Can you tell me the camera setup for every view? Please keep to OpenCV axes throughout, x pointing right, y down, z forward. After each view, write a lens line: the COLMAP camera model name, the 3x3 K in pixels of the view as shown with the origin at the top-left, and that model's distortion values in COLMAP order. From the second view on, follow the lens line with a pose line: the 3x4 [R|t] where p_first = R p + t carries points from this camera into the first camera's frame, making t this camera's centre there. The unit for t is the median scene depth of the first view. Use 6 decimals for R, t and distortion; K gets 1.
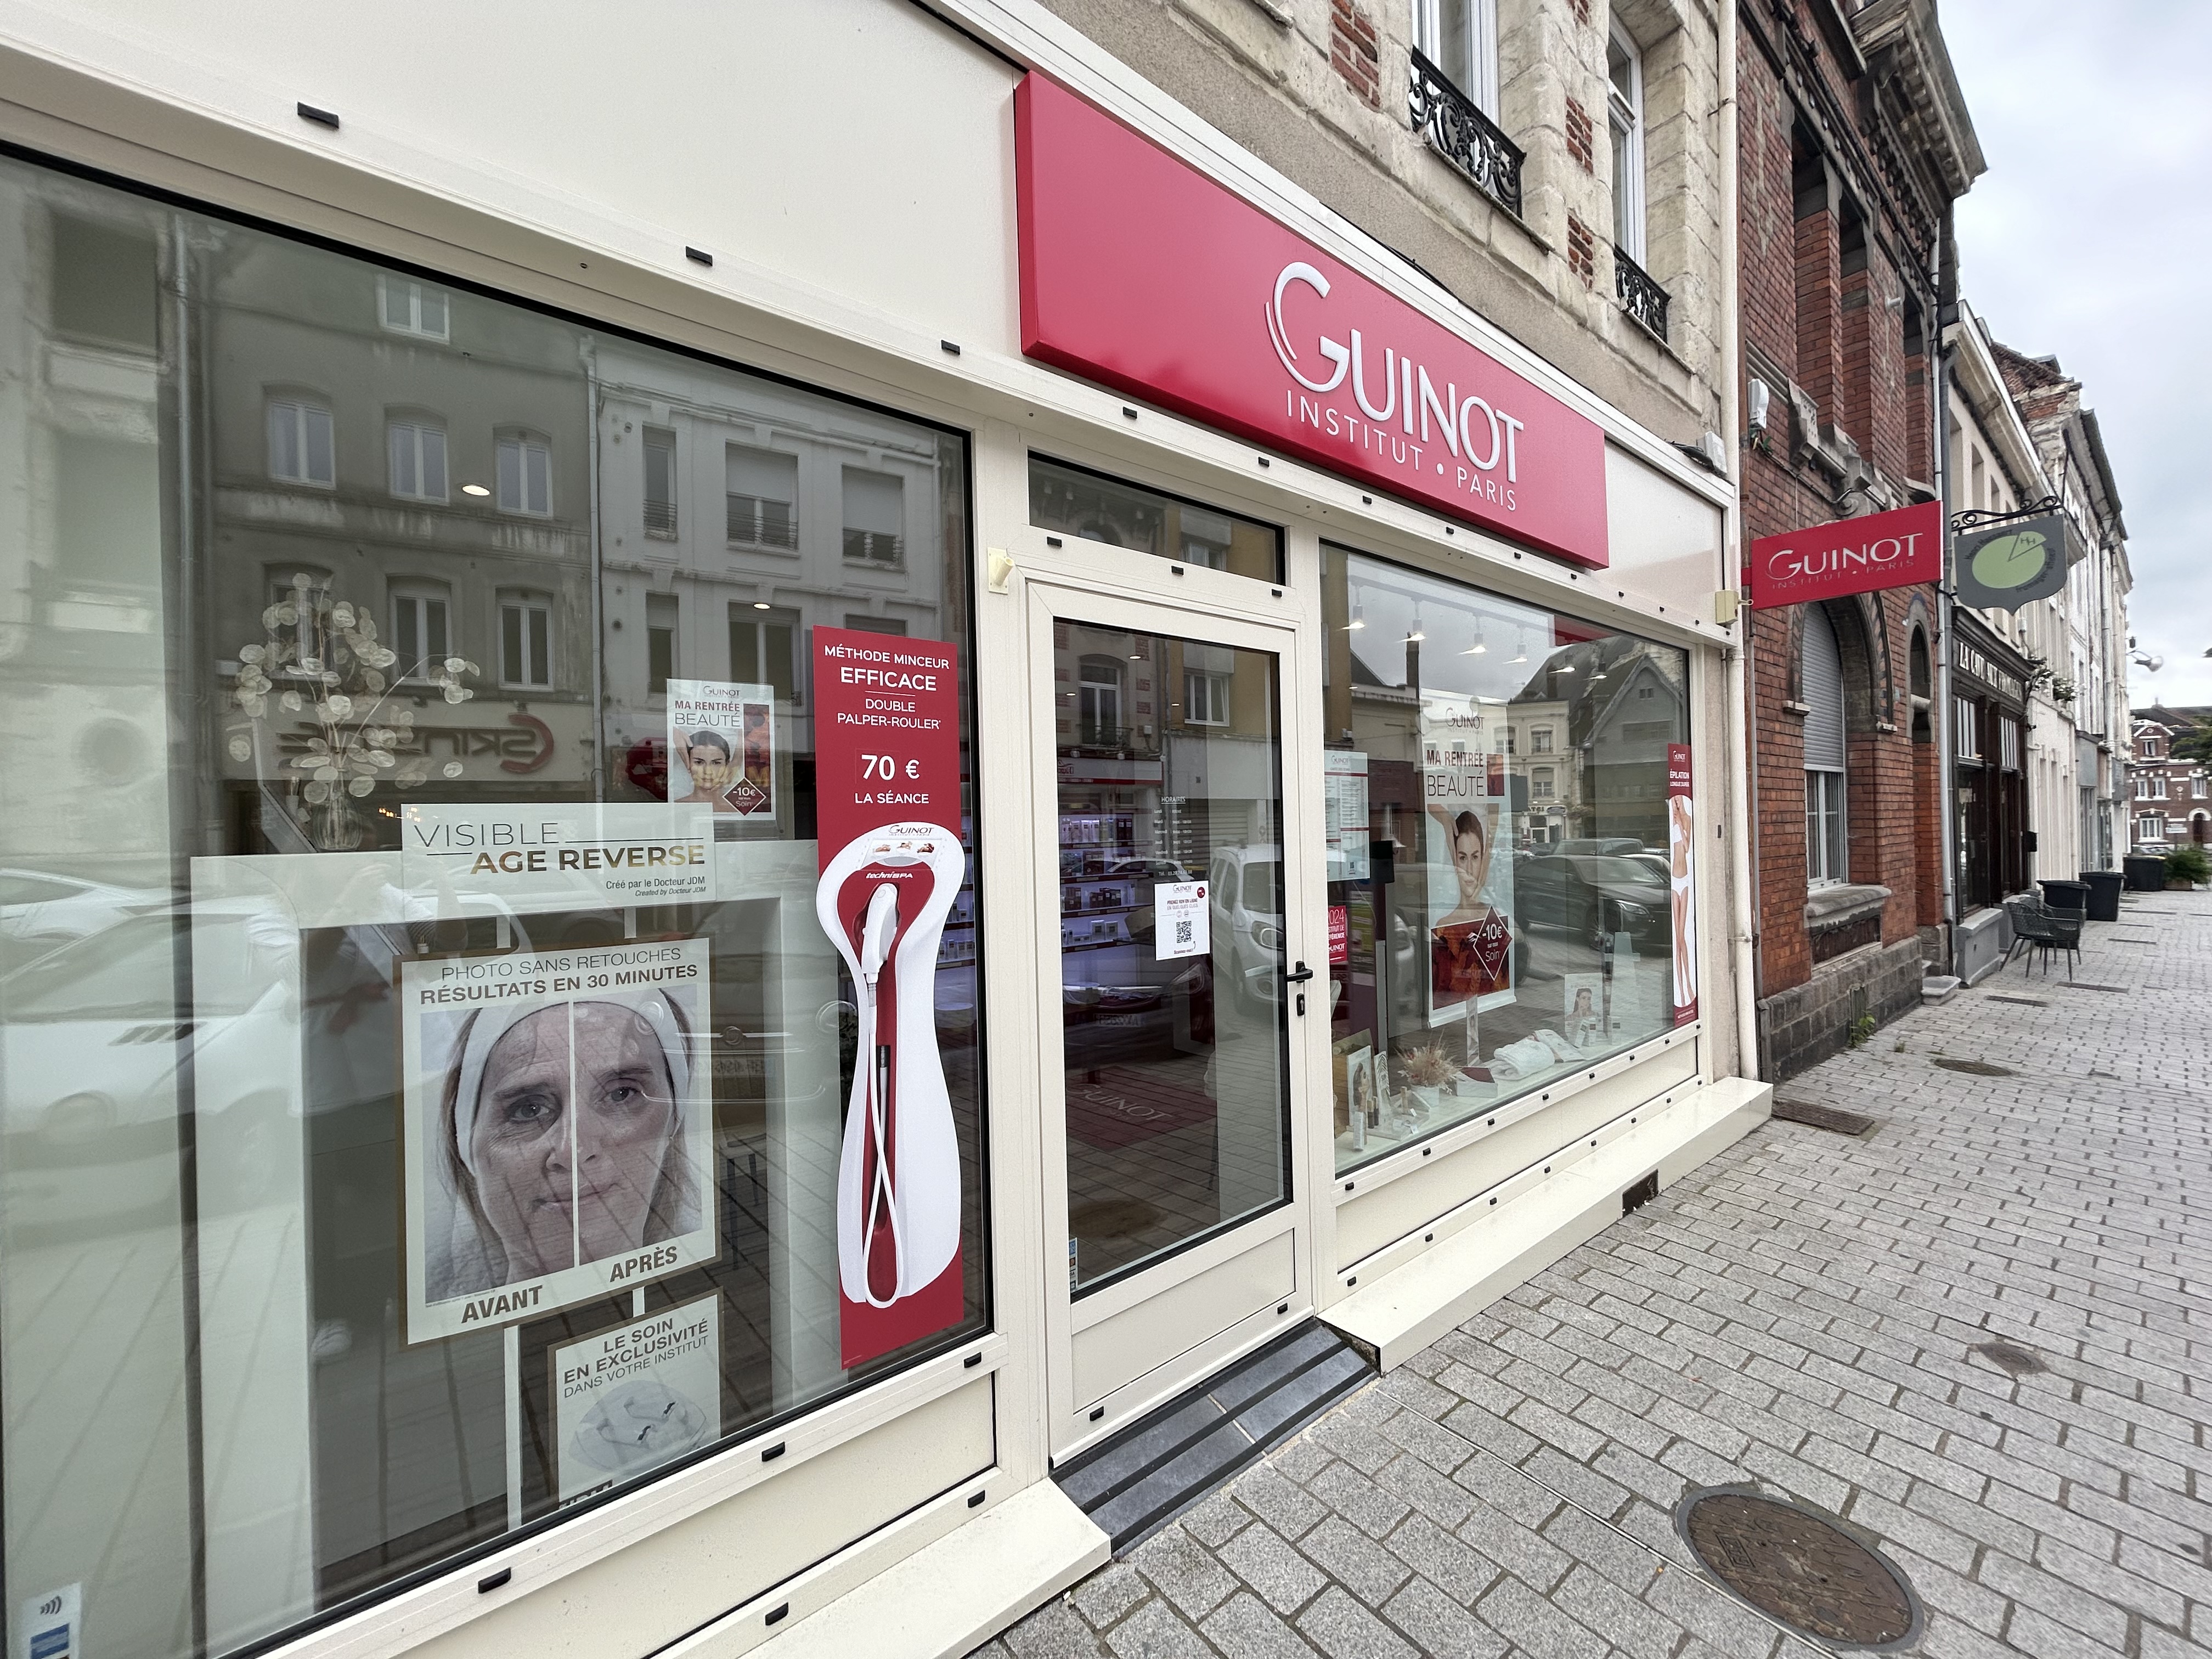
lens RADIAL K [[891.7, 0, 1109.6], [0, 891.7, 825.1], [0, 0, 1]] dist [0.000948, 0.000116]
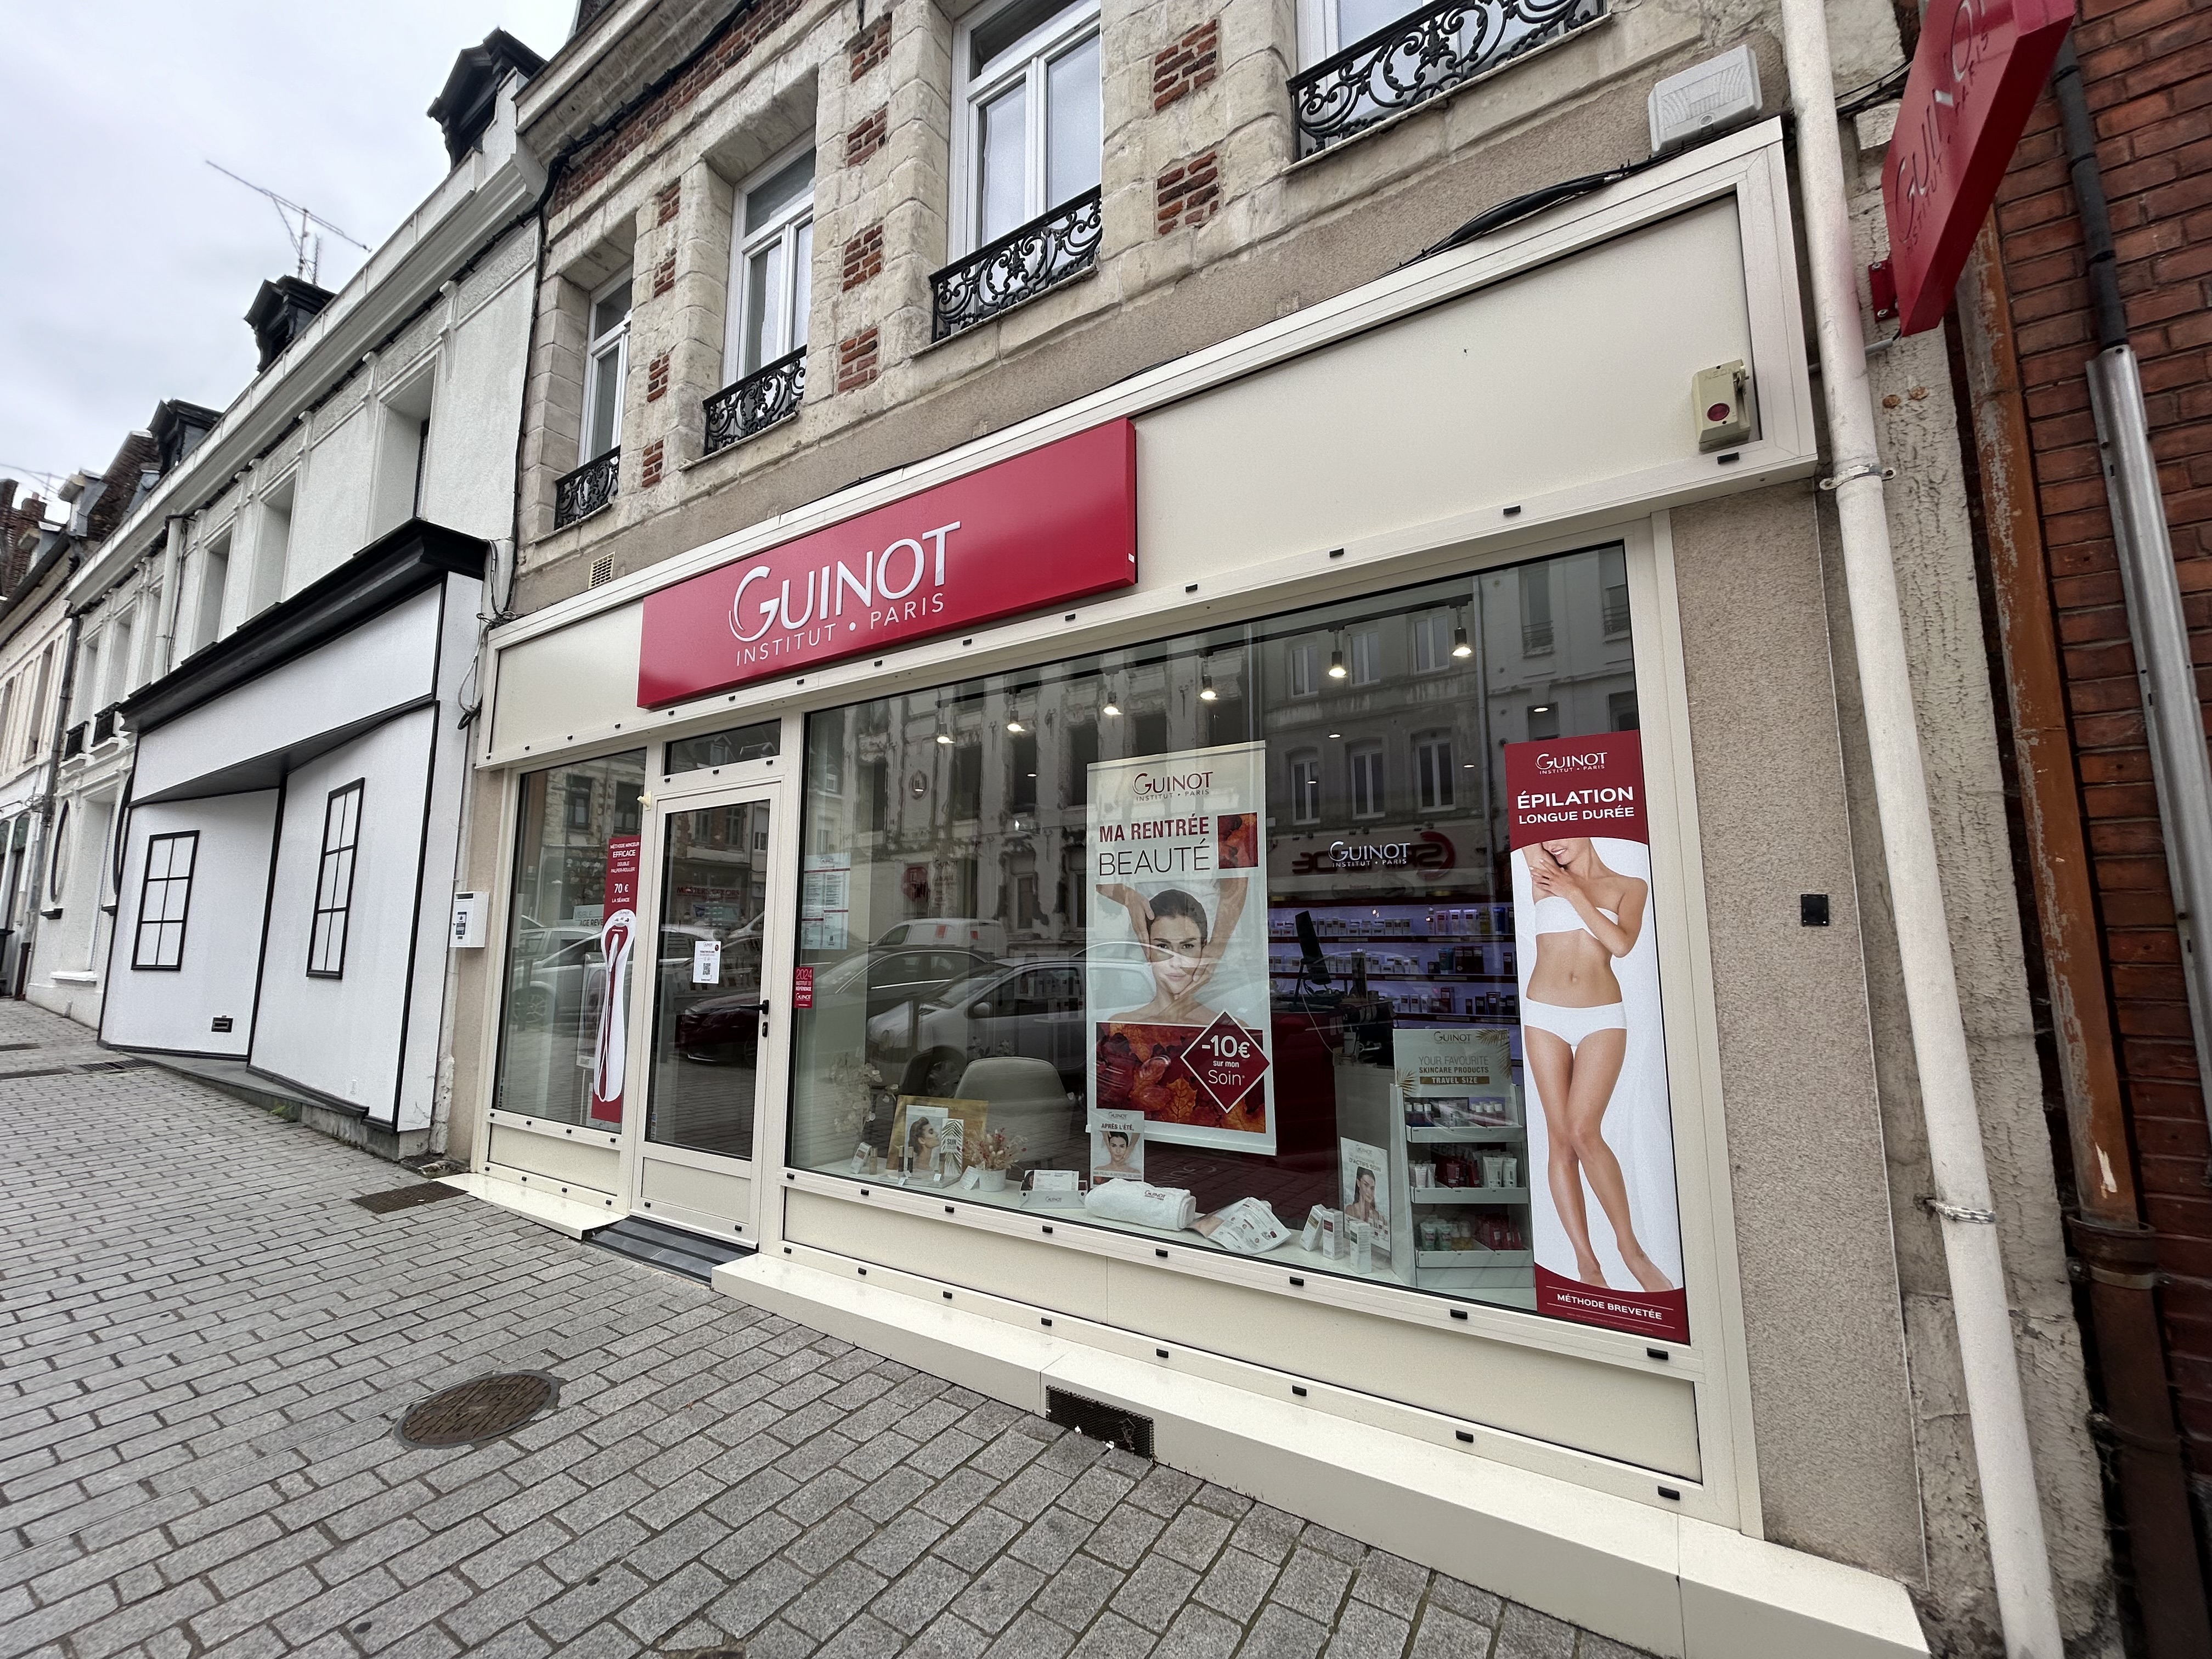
lens RADIAL K [[886.2, 0, 1106.0], [0, 886.2, 829.5], [0, 0, 1]] dist [0.000545, -0.000208]
pose [[0.313421, -0.103094, -0.944002, 2.037527], [-0.003360, 0.993963, -0.109665, 0.033248], [0.949608, 0.037543, 0.311183, 1.186942]]
